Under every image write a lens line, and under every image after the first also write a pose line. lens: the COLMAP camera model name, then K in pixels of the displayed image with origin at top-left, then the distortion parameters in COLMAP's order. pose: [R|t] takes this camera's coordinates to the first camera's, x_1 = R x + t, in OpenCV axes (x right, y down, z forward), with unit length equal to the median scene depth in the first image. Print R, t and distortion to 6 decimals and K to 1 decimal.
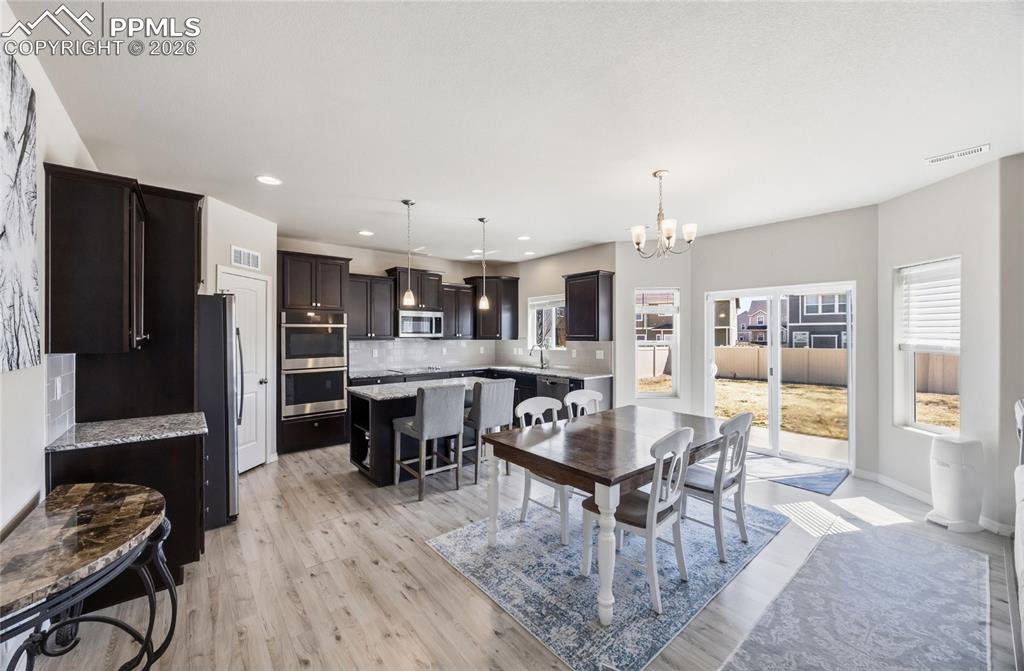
lens RADIAL K [[394.2, 0, 508.3], [0, 394.2, 335.5], [0, 0, 1]] dist [-0.000111, -0.000013]
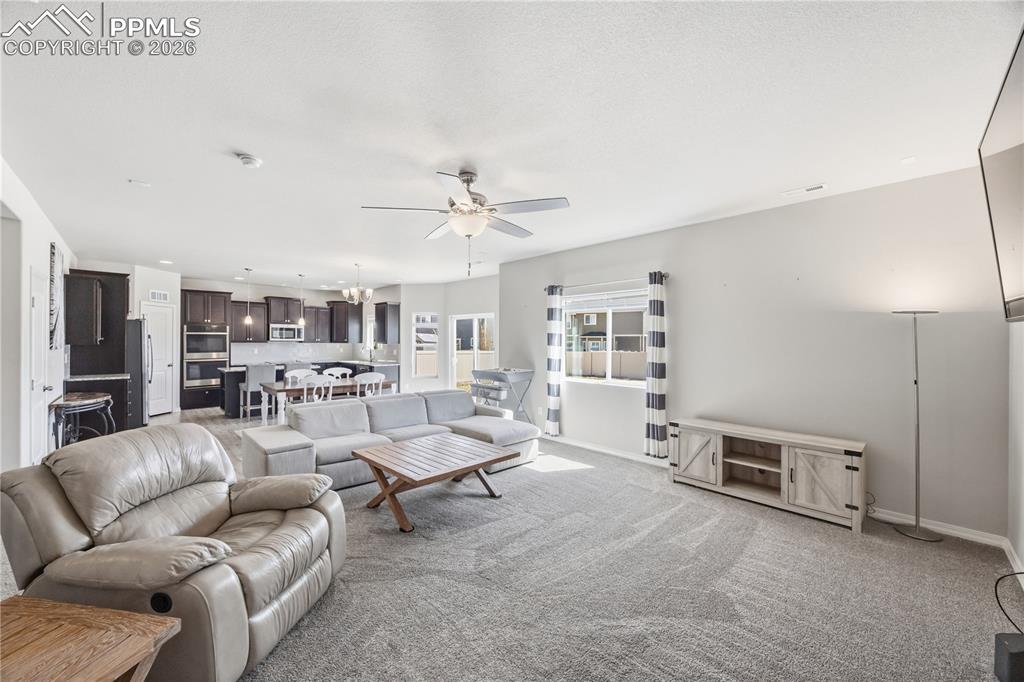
lens RADIAL K [[396.4, 0, 509.6], [0, 396.4, 343.9], [0, 0, 1]] dist [-0.001988, -0.000021]
pose [[0.997137, 0.006442, 0.075336, 0.631578], [-0.006830, 0.999965, 0.004884, 0.002505], [-0.075302, -0.005384, 0.997146, -0.731013]]
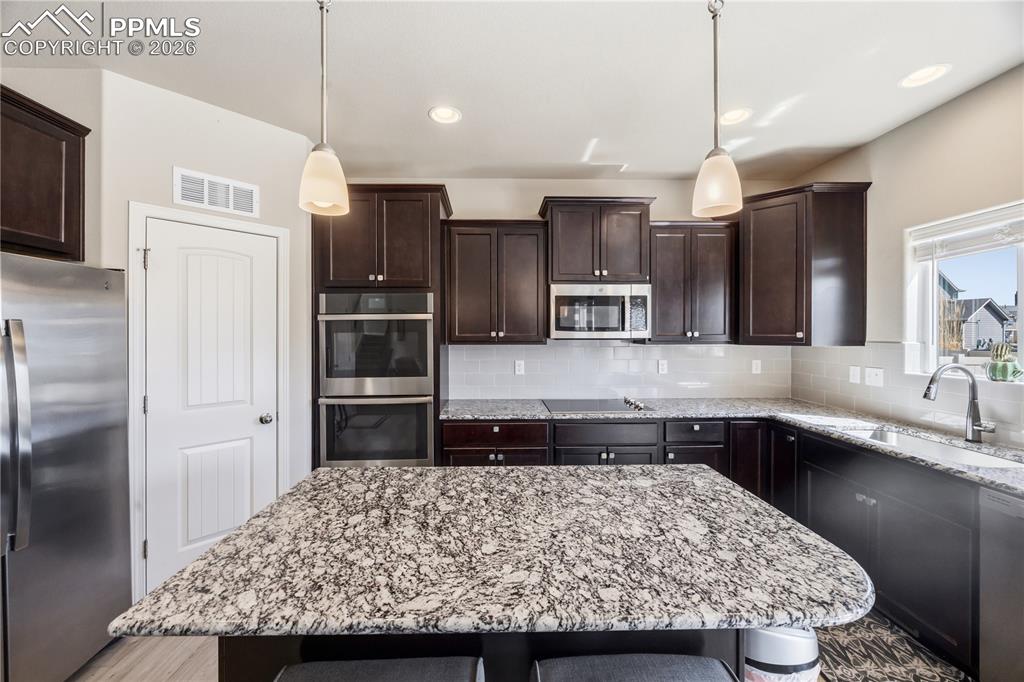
lens RADIAL K [[396.4, 0, 512.8], [0, 396.4, 339.2], [0, 0, 1]] dist [-0.001988, -0.000021]
pose [[0.783028, 0.003840, -0.621974, -0.006083], [0.001448, 0.999967, 0.007996, 0.000846], [0.621984, -0.007161, 0.782997, 0.661644]]
